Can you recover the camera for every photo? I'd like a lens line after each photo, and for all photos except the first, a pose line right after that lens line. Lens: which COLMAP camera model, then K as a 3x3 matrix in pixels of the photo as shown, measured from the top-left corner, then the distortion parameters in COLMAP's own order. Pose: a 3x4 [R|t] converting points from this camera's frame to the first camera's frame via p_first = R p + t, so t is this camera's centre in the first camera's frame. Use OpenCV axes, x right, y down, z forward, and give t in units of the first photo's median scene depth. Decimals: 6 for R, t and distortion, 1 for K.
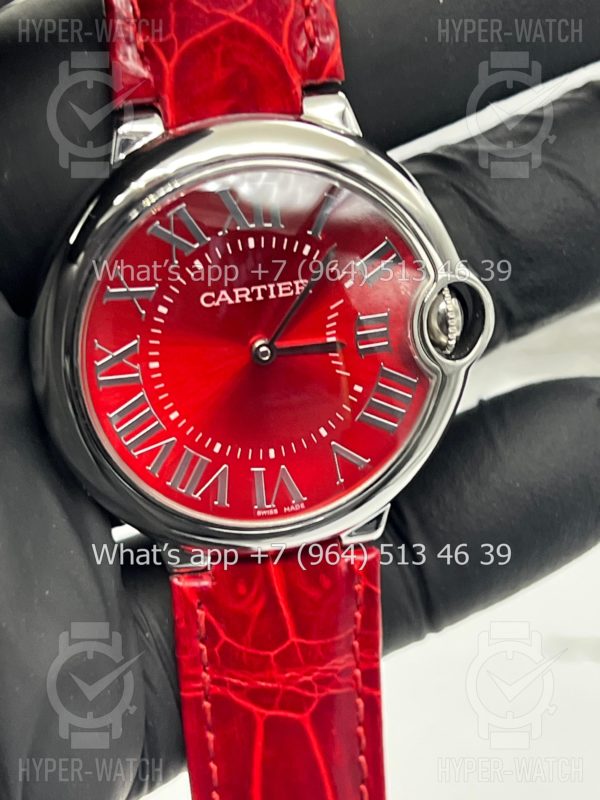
lens RADIAL K [[2134.0, 0, 300.0], [0, 2134.0, 400.0], [0, 0, 1]] dist [0.580050, -0.391333]
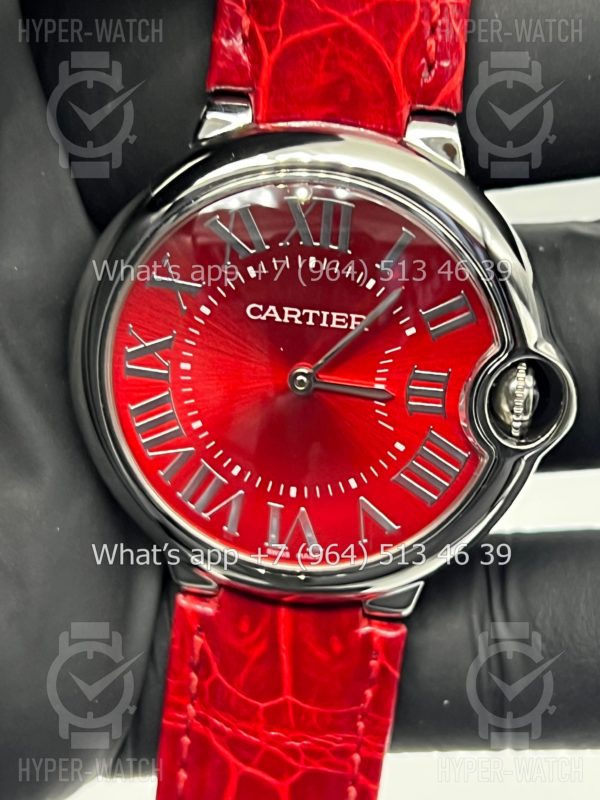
lens RADIAL K [[2134.0, 0, 300.0], [0, 2134.0, 400.0], [0, 0, 1]] dist [0.580050, -0.391333]
pose [[0.933556, 0.243739, -0.262803, 0.224457], [-0.247027, 0.968781, 0.020990, -0.033645], [0.259714, 0.045324, 0.964621, 0.115708]]
